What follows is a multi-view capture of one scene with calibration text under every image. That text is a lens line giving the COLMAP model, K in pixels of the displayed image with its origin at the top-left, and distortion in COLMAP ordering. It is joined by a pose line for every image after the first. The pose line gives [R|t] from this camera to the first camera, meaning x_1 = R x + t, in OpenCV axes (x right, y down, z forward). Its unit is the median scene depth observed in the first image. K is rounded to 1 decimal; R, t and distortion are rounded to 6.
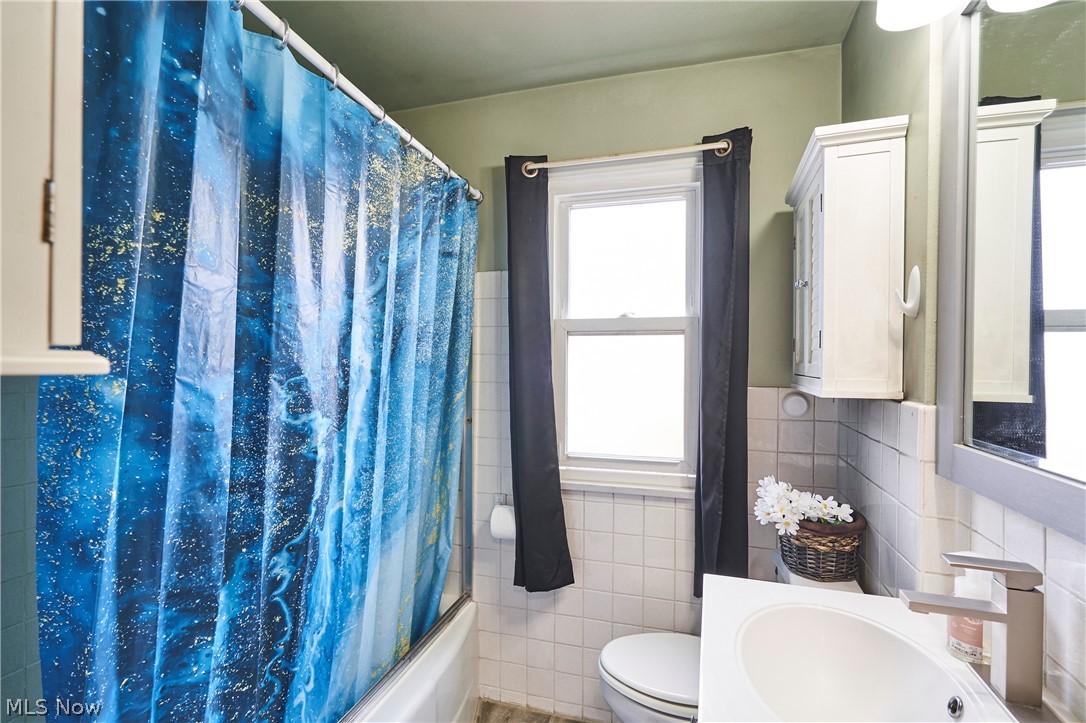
lens RADIAL K [[501.7, 0, 543.6], [0, 501.7, 361.2], [0, 0, 1]] dist [0.004262, 0.000275]
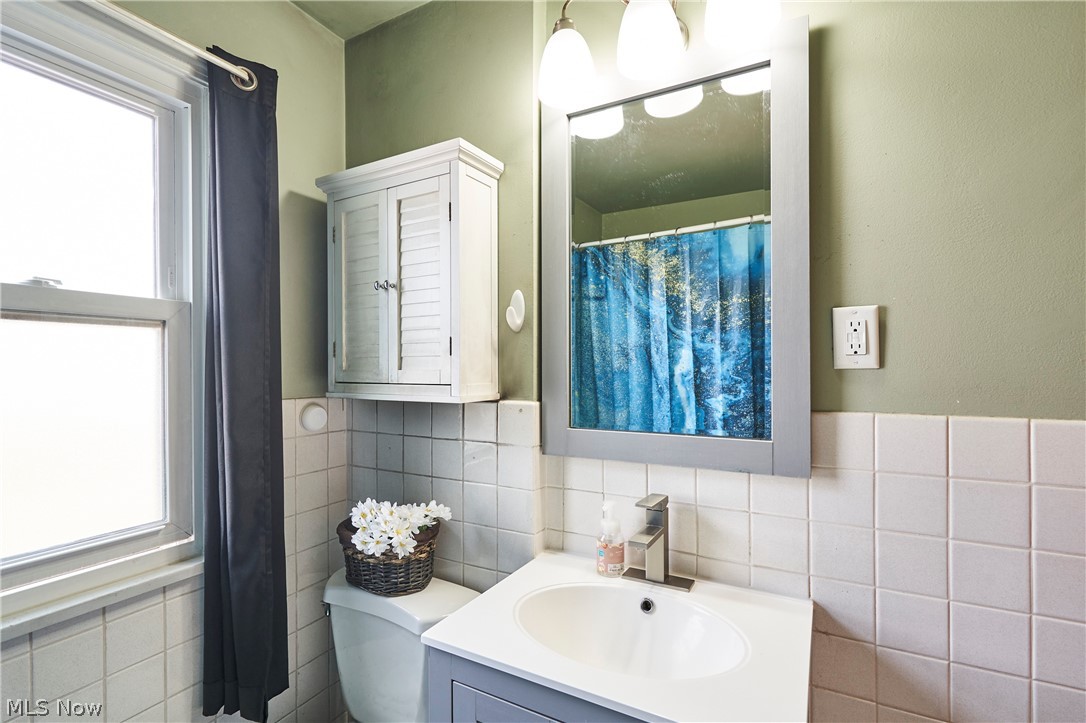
lens RADIAL K [[501.7, 0, 540.1], [0, 501.7, 363.6], [0, 0, 1]] dist [0.004262, 0.000275]
pose [[0.191341, 0.002006, 0.981522, -0.286950], [0.003704, 0.999989, -0.002766, -0.003254], [-0.981517, 0.004165, 0.191332, 0.444193]]
